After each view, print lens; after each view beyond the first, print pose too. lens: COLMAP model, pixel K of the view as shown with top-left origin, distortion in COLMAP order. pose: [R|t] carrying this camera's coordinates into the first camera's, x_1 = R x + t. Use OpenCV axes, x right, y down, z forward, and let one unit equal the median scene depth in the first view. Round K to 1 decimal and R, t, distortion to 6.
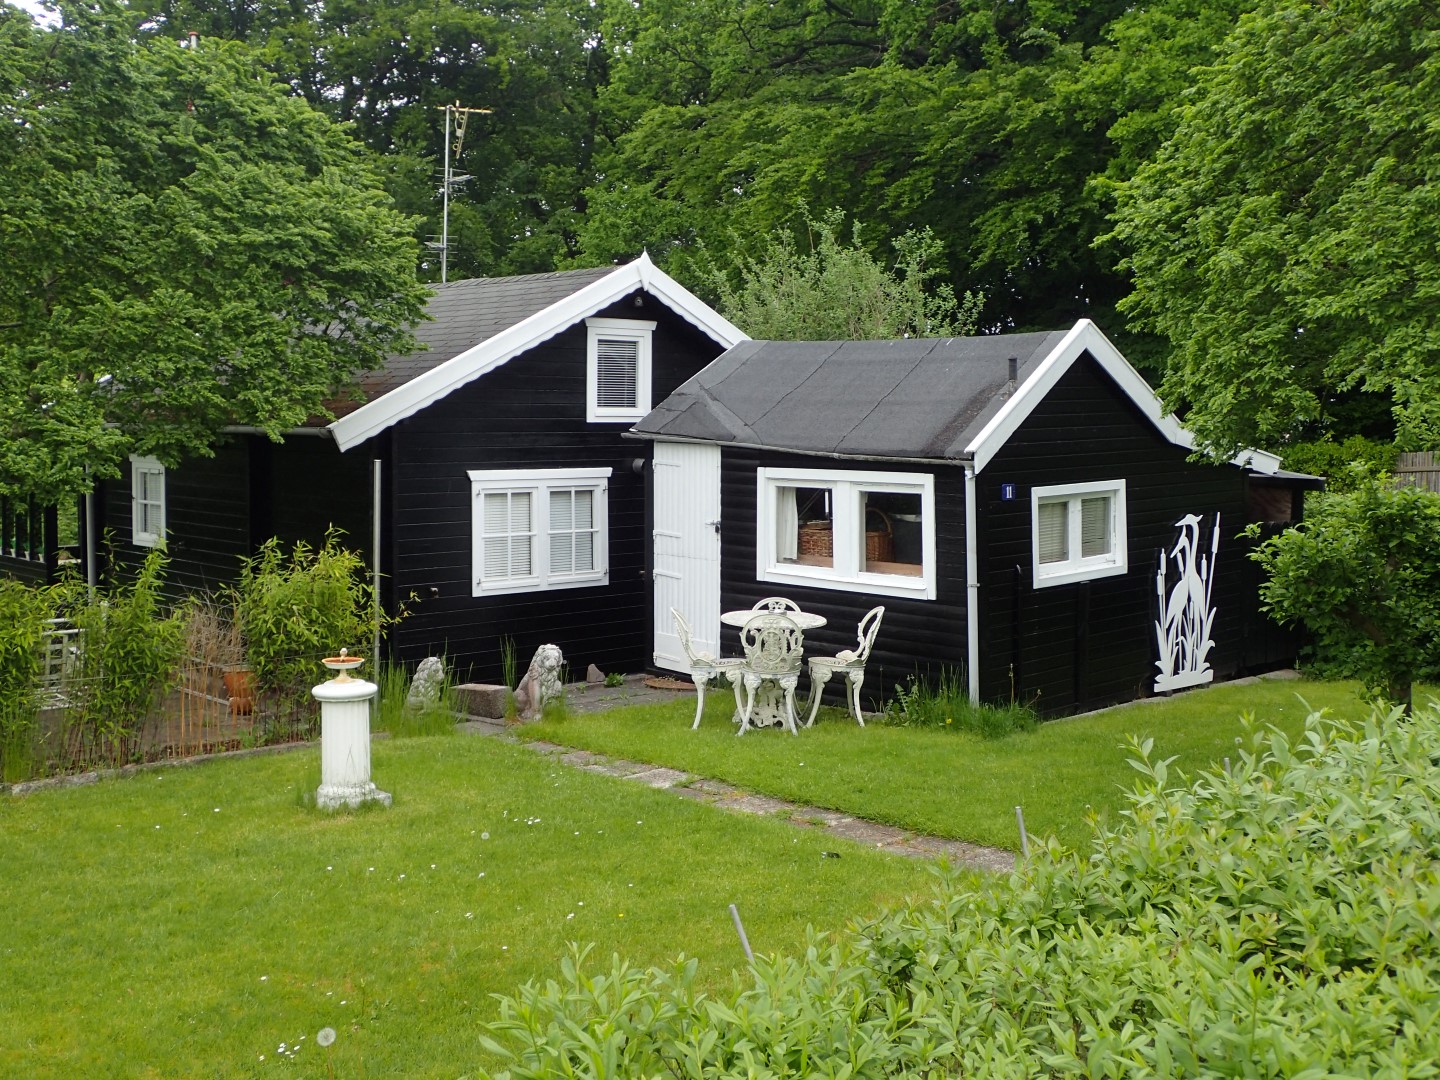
lens RADIAL K [[1508.4, 0, 720.0], [0, 1508.4, 540.0], [0, 0, 1]] dist [-0.016802, -0.017054]
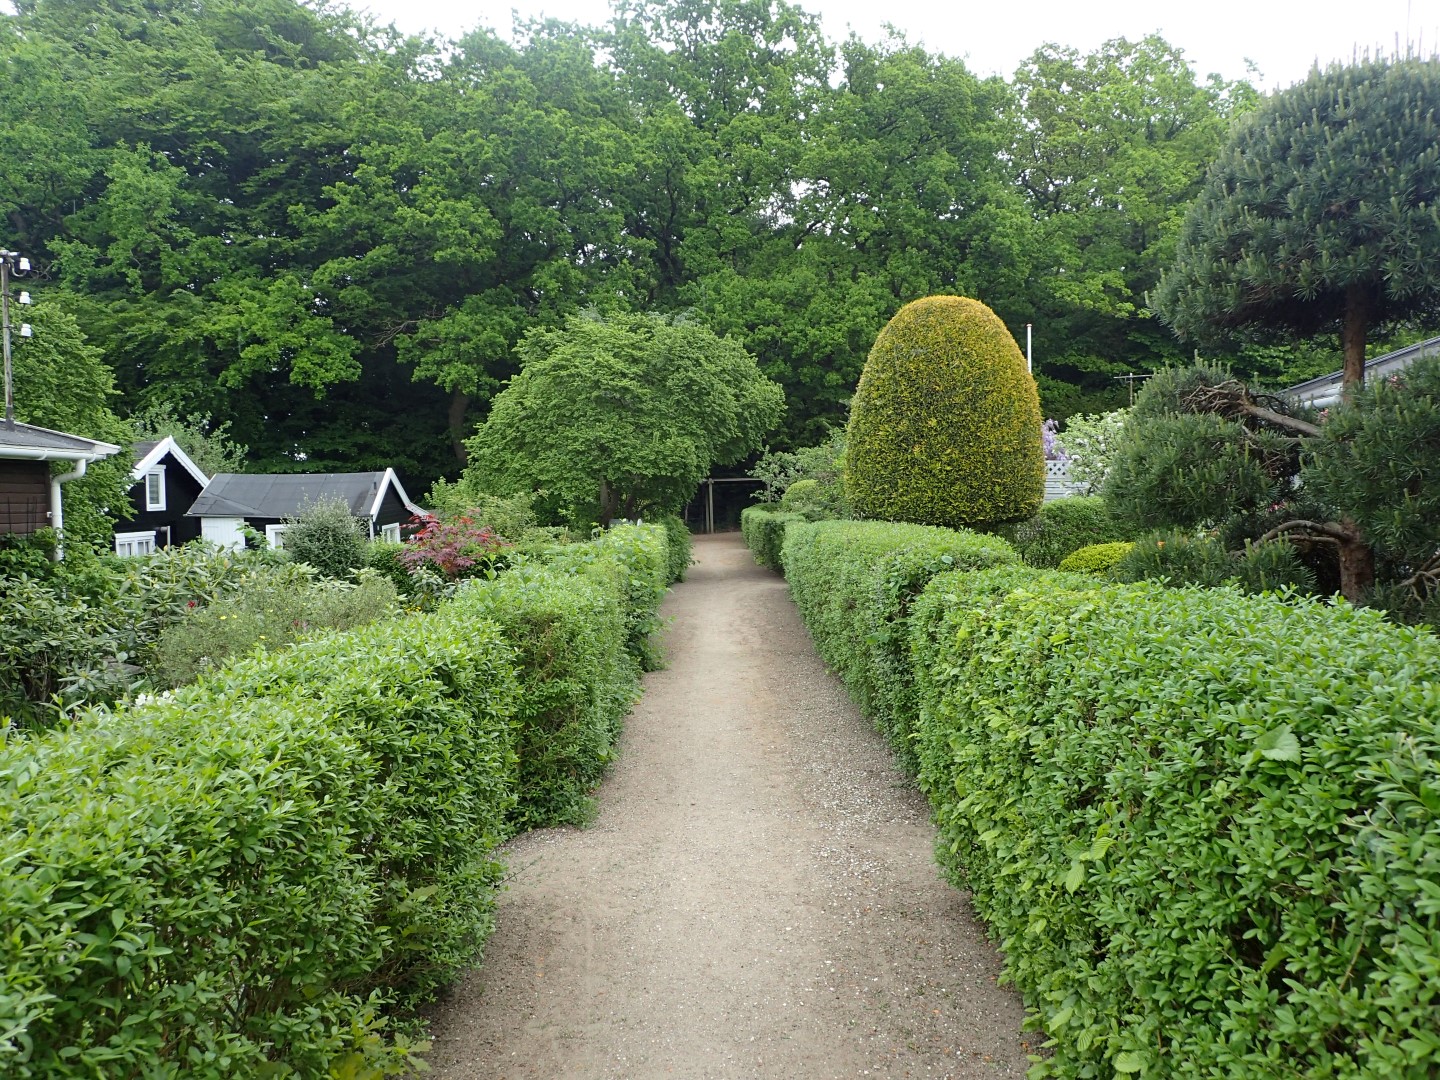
lens RADIAL K [[1081.4, 0, 727.1], [0, 1081.4, 529.9], [0, 0, 1]] dist [0.011130, -0.001007]
pose [[0.663231, -0.049942, 0.746747, -0.886439], [0.087653, 0.996088, -0.011232, 0.053265], [-0.743265, 0.072903, 0.665013, -0.867210]]
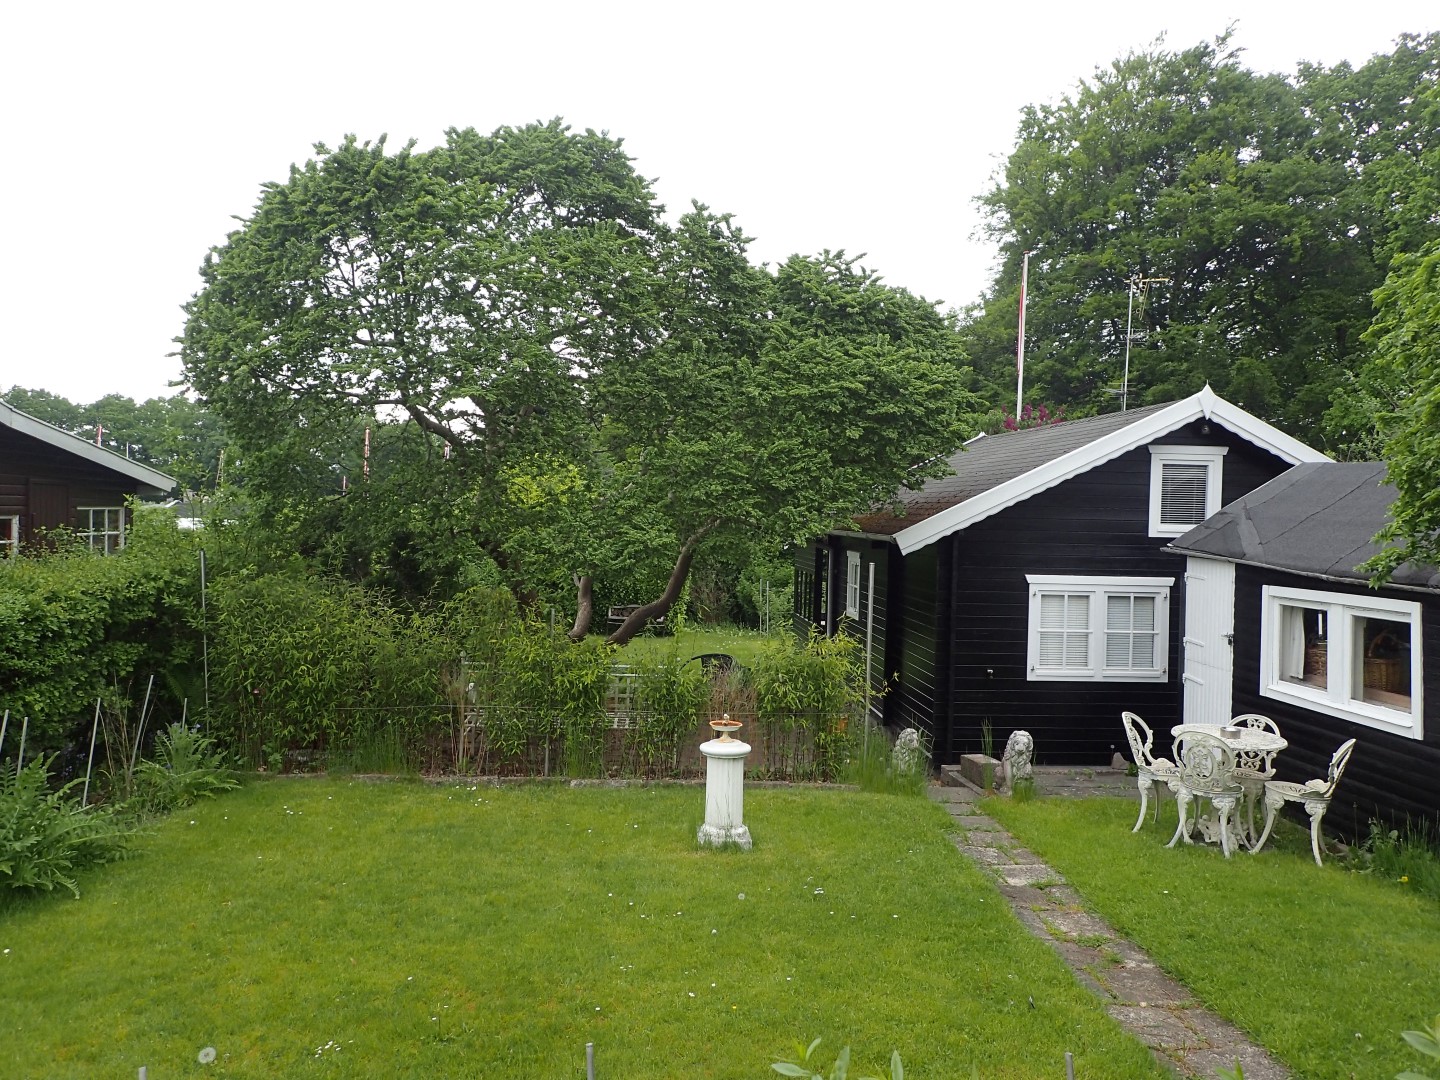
lens RADIAL K [[1081.4, 0, 727.1], [0, 1081.4, 529.9], [0, 0, 1]] dist [0.011130, -0.001007]
pose [[0.780274, 0.020736, -0.625093, 0.213811], [-0.068710, 0.996243, -0.052720, -0.022690], [0.621652, 0.084086, 0.778767, 0.206410]]
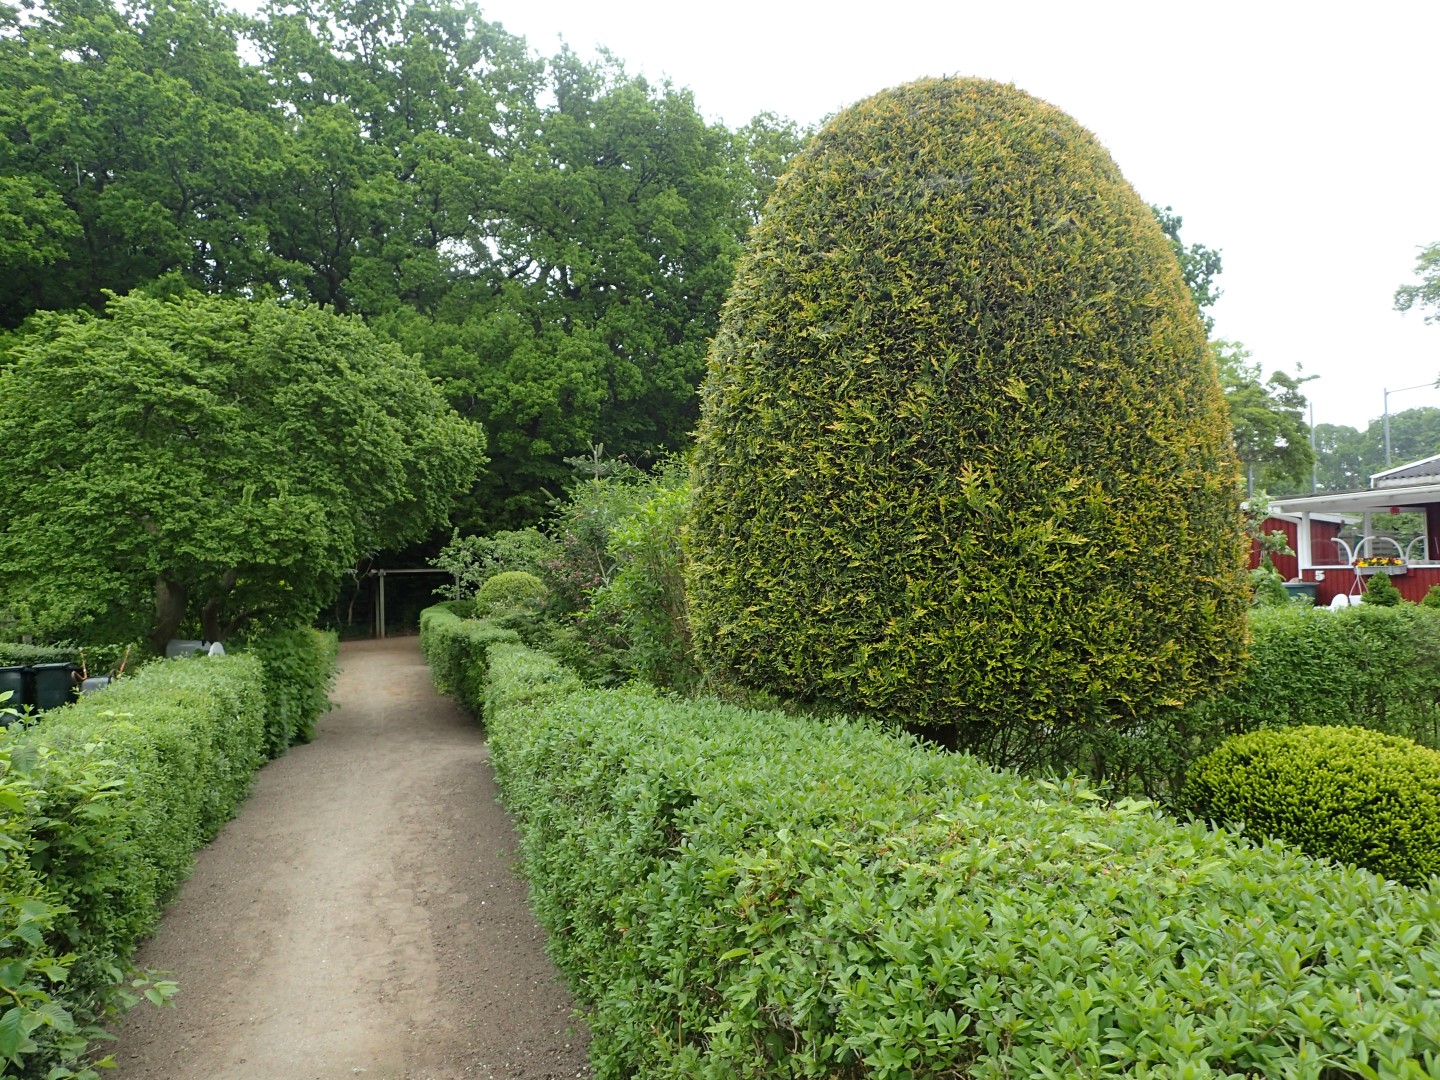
lens RADIAL K [[1087.0, 0, 725.9], [0, 1087.0, 528.0], [0, 0, 1]] dist [-0.006165, 0.037977]
pose [[0.429997, 0.022246, 0.902556, -0.360606], [0.096823, 0.992795, -0.070598, 0.014941], [-0.897623, 0.117745, 0.424745, -0.435120]]
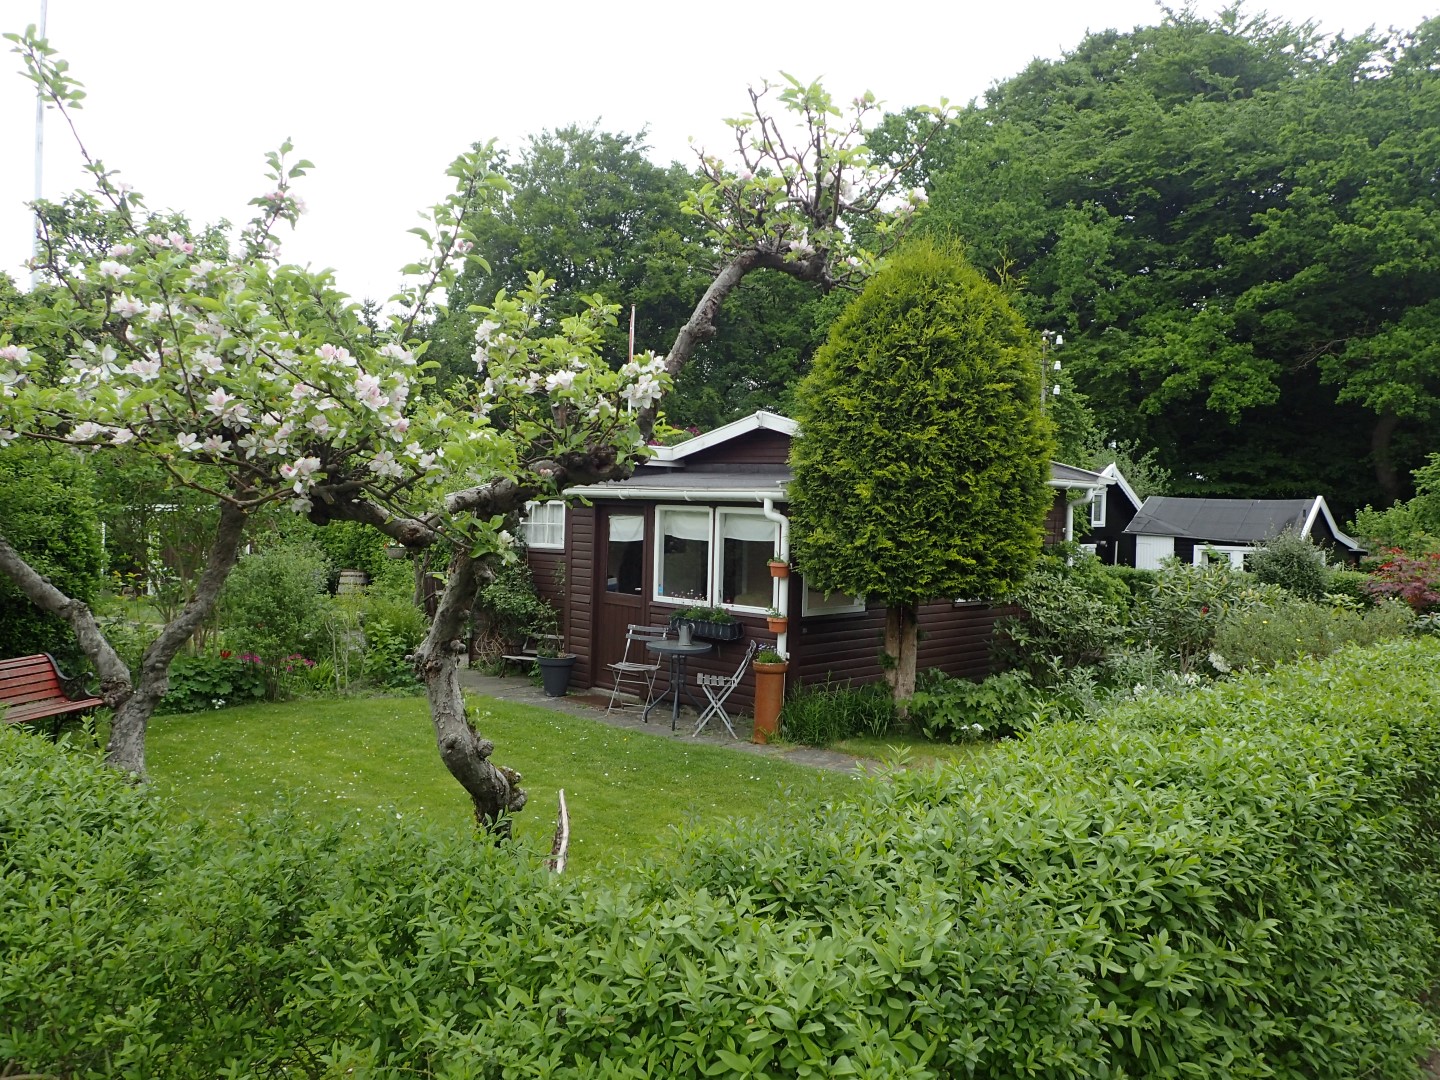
lens RADIAL K [[1081.4, 0, 727.1], [0, 1081.4, 529.9], [0, 0, 1]] dist [0.011130, -0.001007]
pose [[0.997113, 0.012984, 0.074816, -1.056890], [-0.008604, 0.998246, -0.058571, 0.052837], [-0.075445, 0.057758, 0.995476, -1.009203]]
